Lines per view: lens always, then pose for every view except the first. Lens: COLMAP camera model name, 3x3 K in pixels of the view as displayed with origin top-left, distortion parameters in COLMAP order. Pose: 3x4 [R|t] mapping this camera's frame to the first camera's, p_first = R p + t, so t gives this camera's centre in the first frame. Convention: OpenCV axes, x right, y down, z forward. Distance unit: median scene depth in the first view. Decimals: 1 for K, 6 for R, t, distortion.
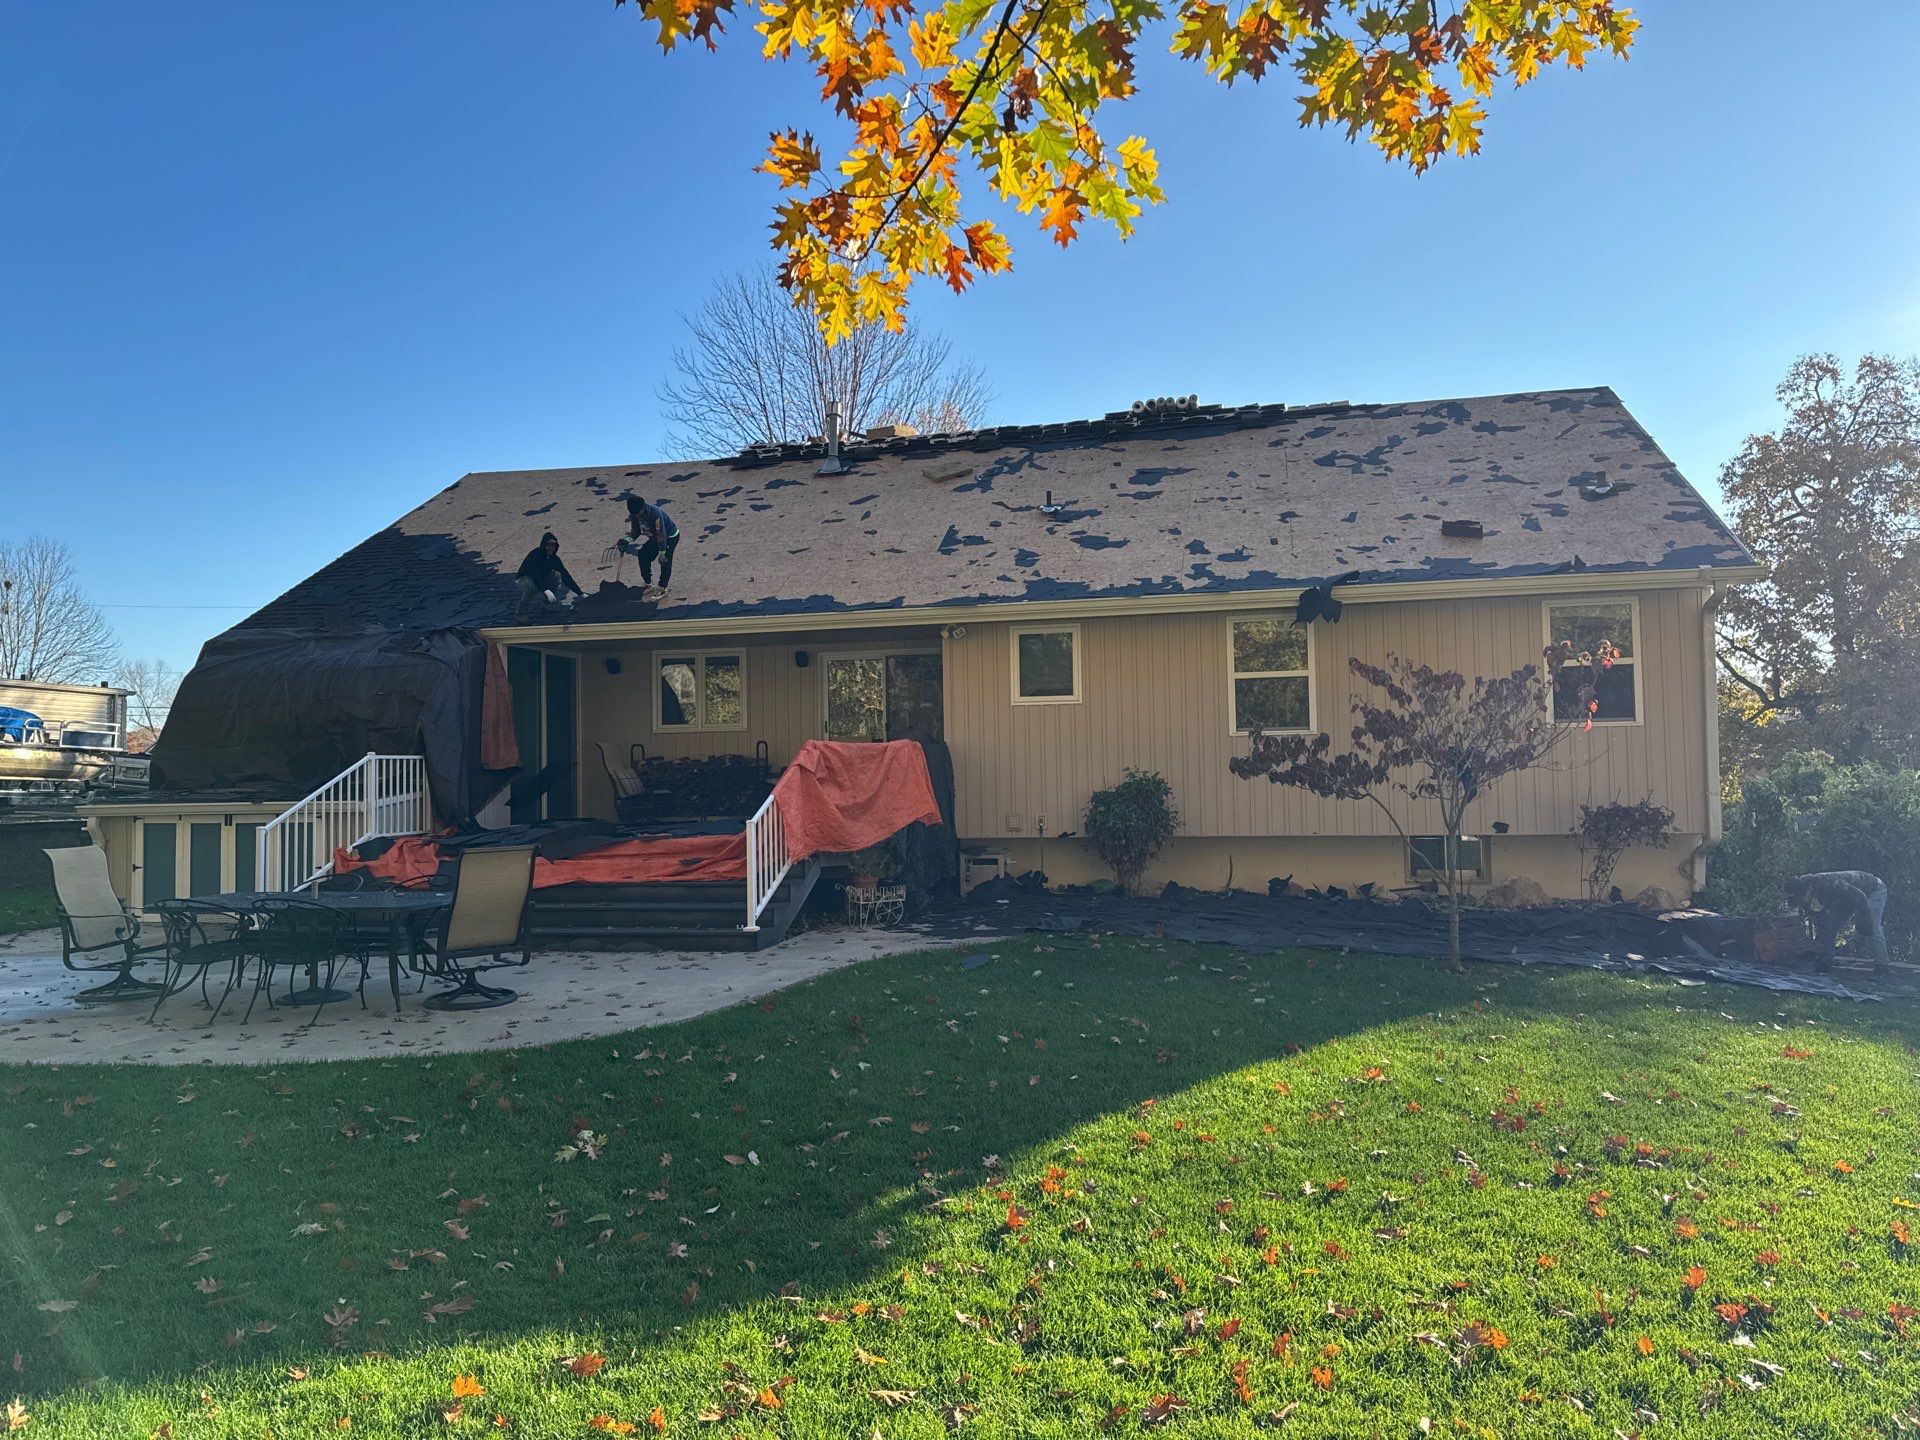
lens RADIAL K [[1336.6, 0, 962.3], [0, 1336.6, 715.3], [0, 0, 1]] dist [0.069092, -0.087304]
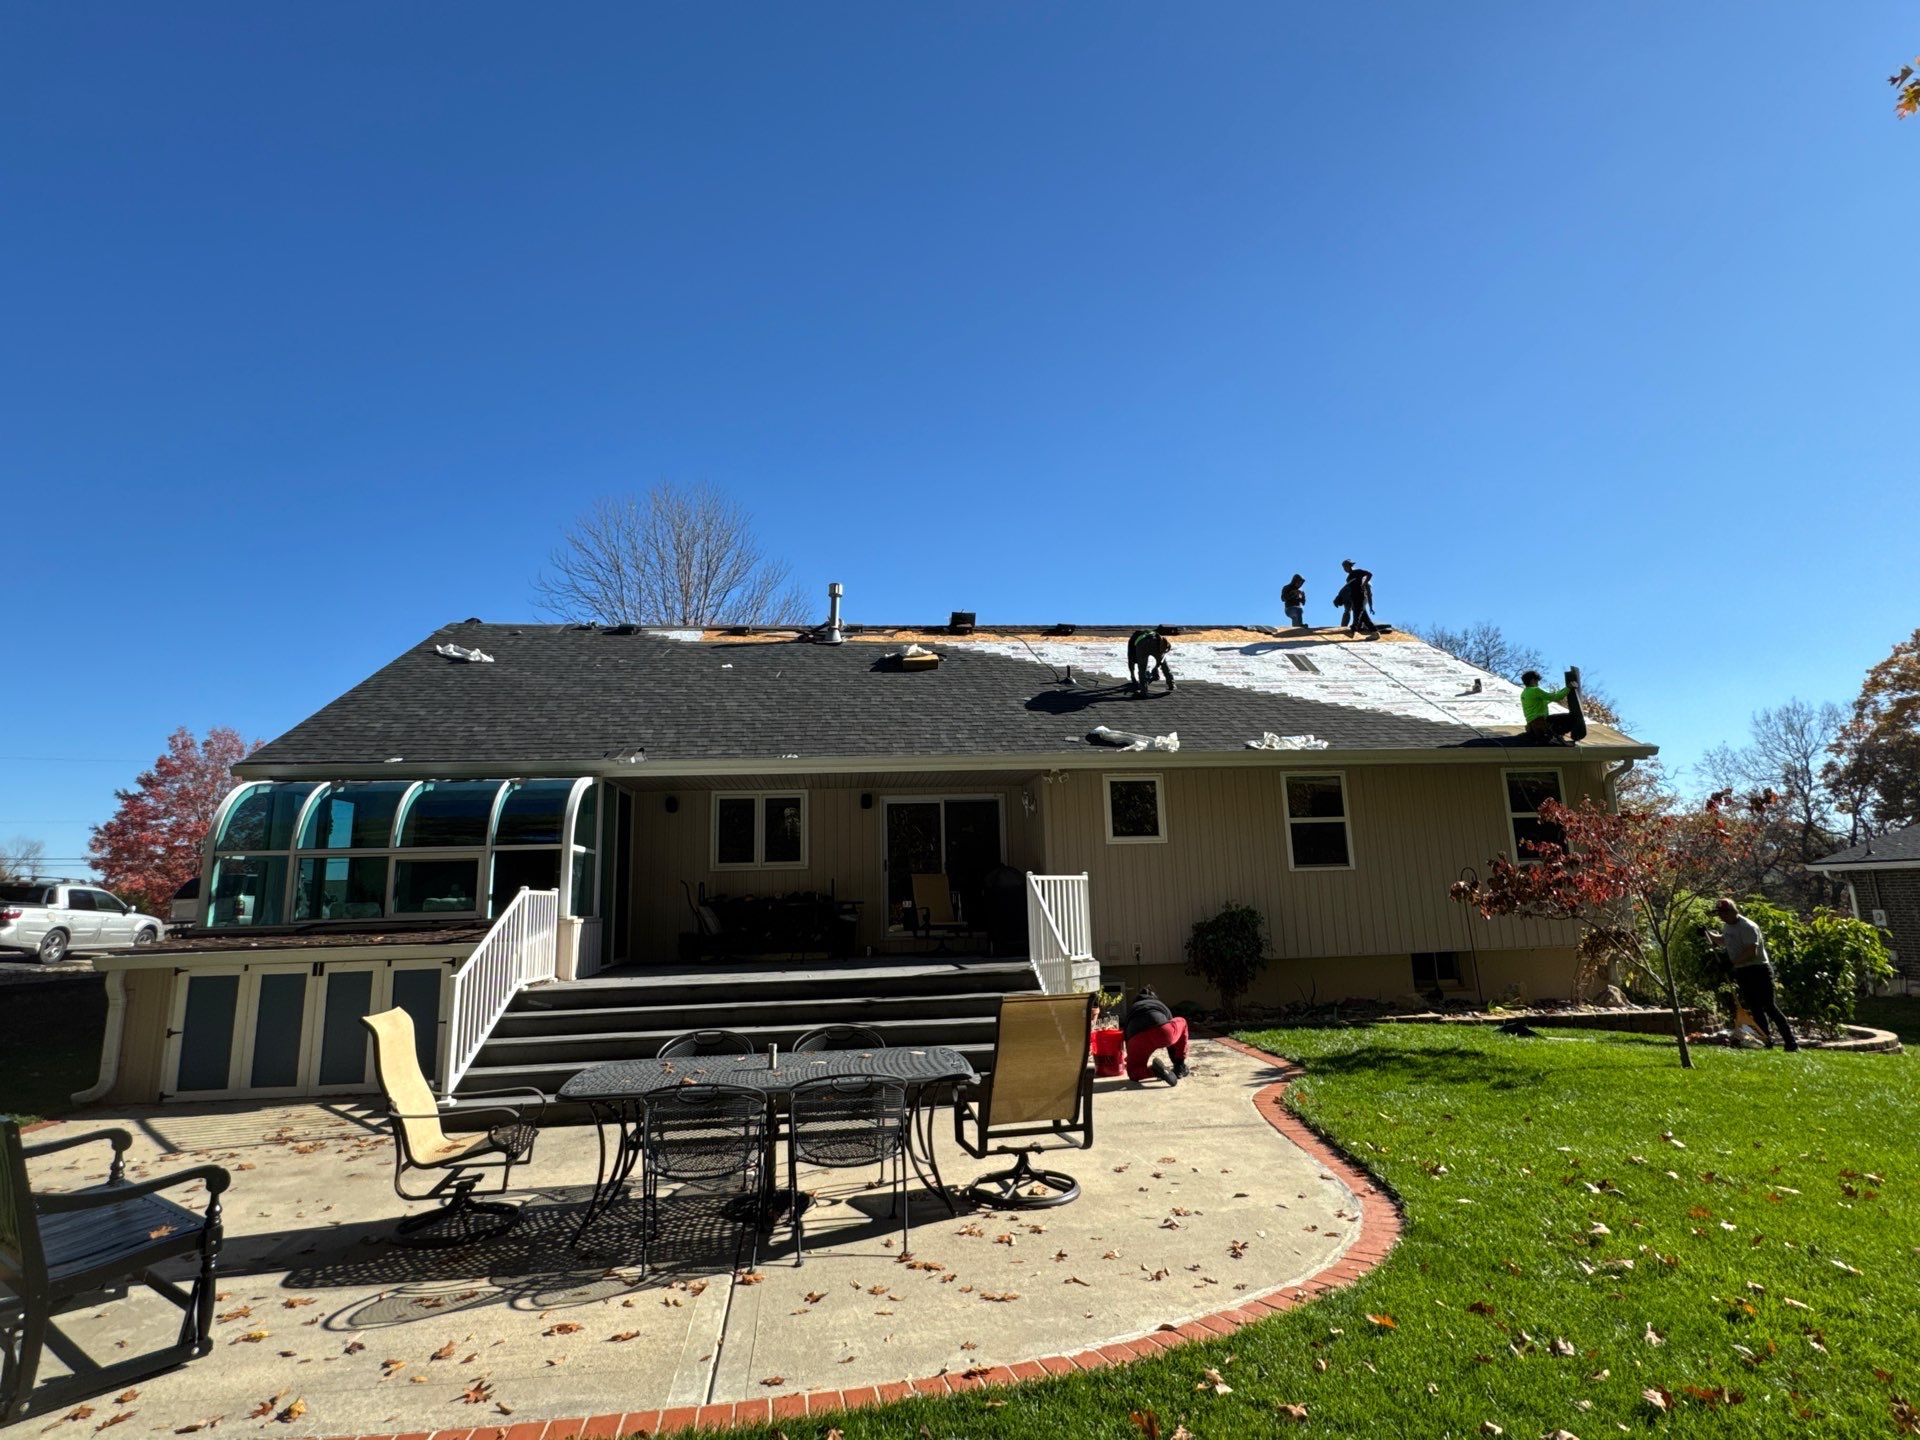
lens RADIAL K [[1000.8, 0, 952.0], [0, 1000.8, 728.7], [0, 0, 1]] dist [-0.003273, 0.000560]
pose [[0.943201, 0.048321, 0.328689, -0.376765], [-0.002352, 0.990313, -0.138836, 0.013422], [-0.332213, 0.130178, 0.934178, 0.260556]]
